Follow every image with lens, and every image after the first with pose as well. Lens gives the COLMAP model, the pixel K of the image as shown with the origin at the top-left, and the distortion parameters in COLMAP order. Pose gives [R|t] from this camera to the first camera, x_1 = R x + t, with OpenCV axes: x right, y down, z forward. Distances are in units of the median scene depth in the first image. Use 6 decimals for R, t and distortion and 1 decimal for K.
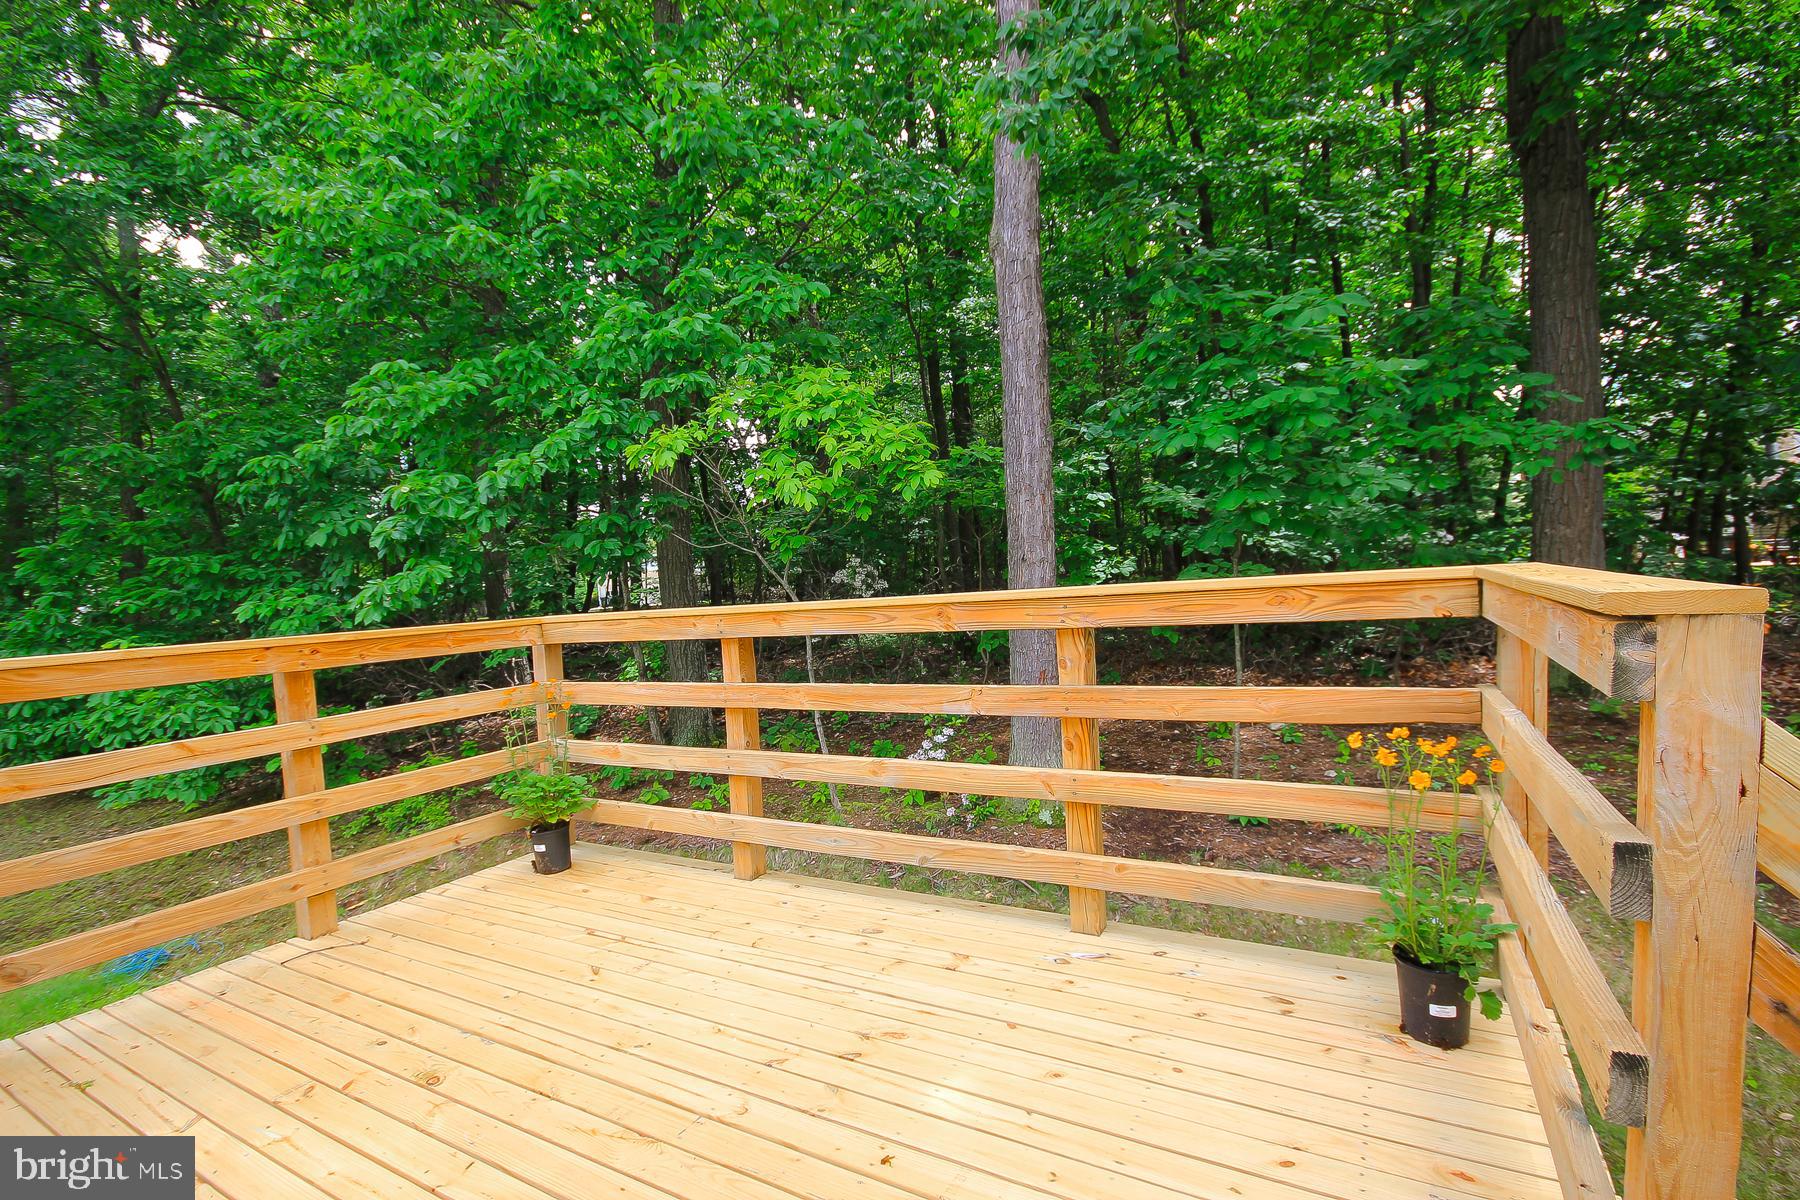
lens RADIAL K [[825.0, 0, 908.6], [0, 825.0, 625.5], [0, 0, 1]] dist [-0.001472, -0.000496]
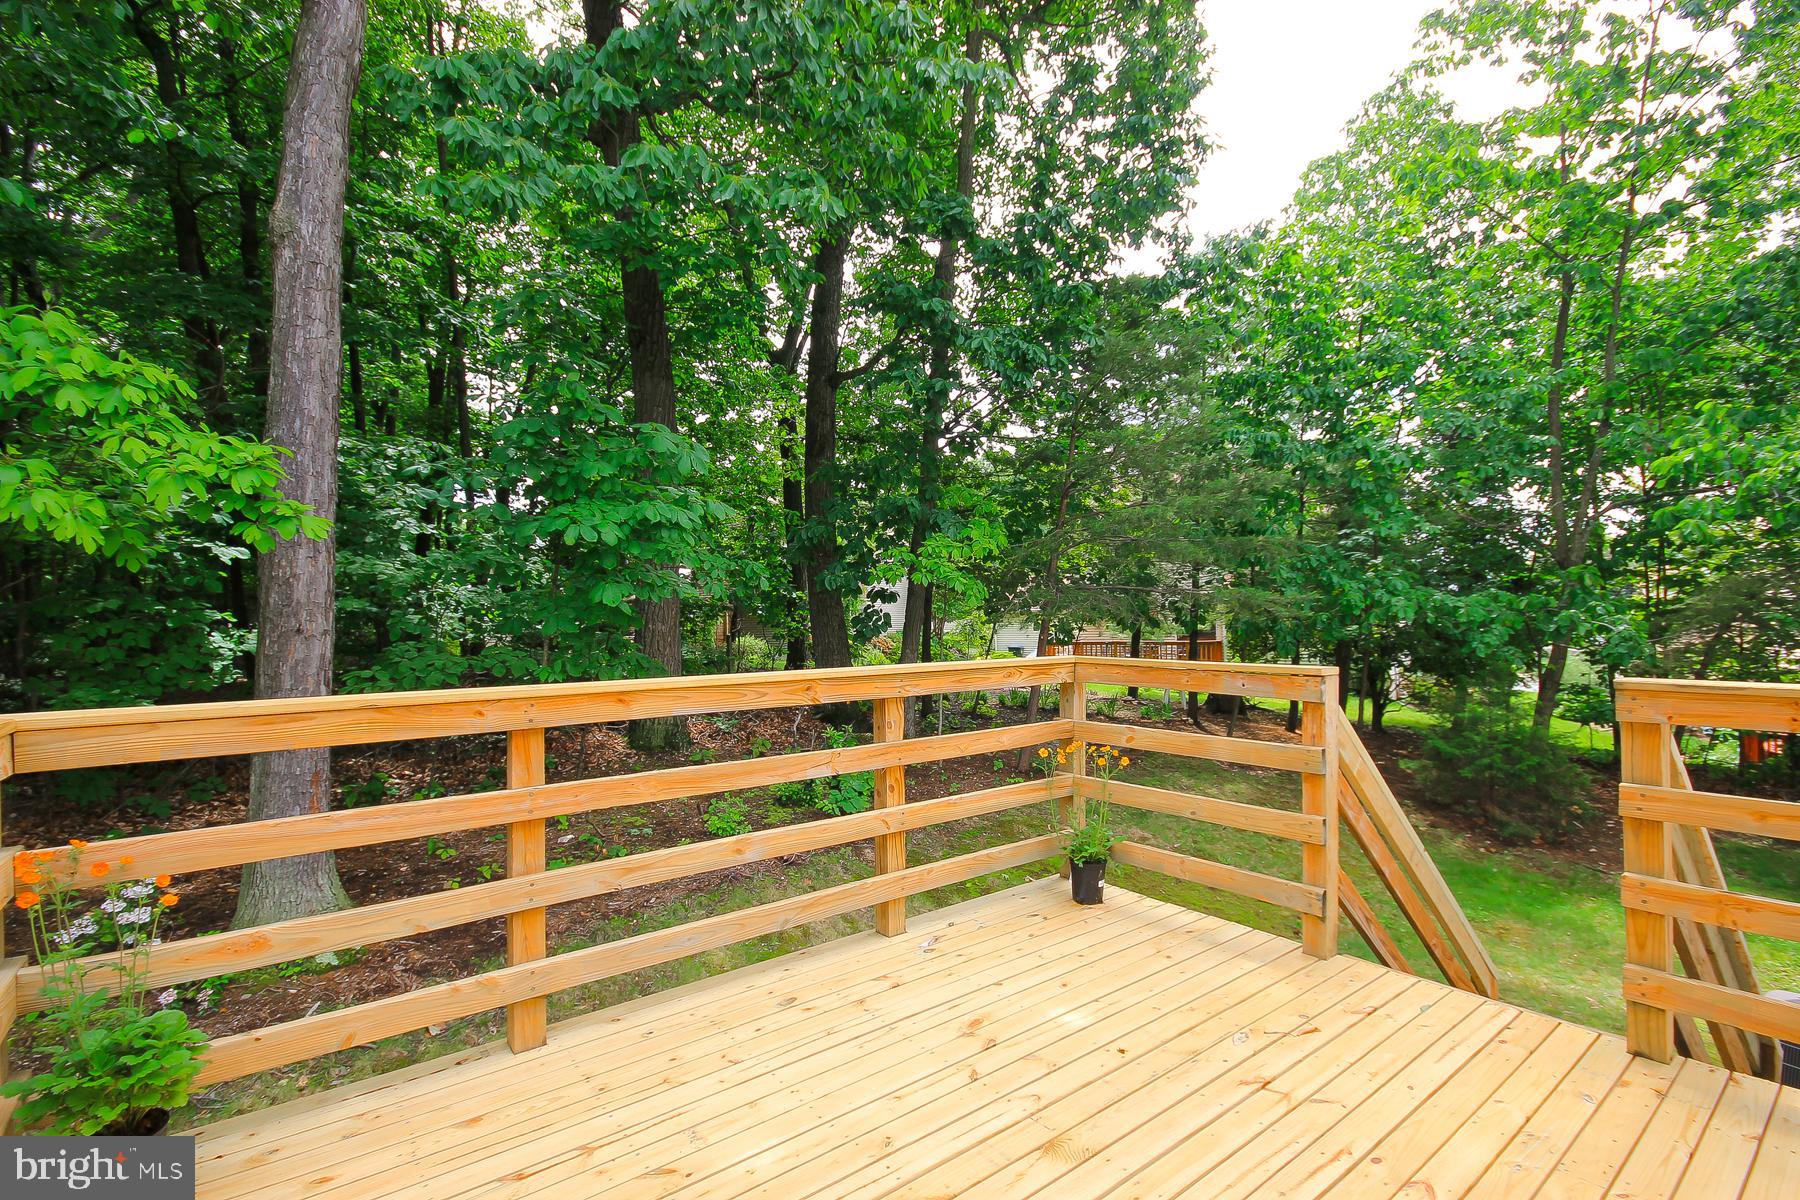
lens RADIAL K [[825.0, 0, 908.6], [0, 825.0, 625.5], [0, 0, 1]] dist [-0.001472, -0.000496]
pose [[0.384944, 0.048805, 0.921649, -0.975636], [0.041695, 0.996662, -0.070192, -0.016169], [-0.921998, 0.065449, 0.381624, 0.455613]]
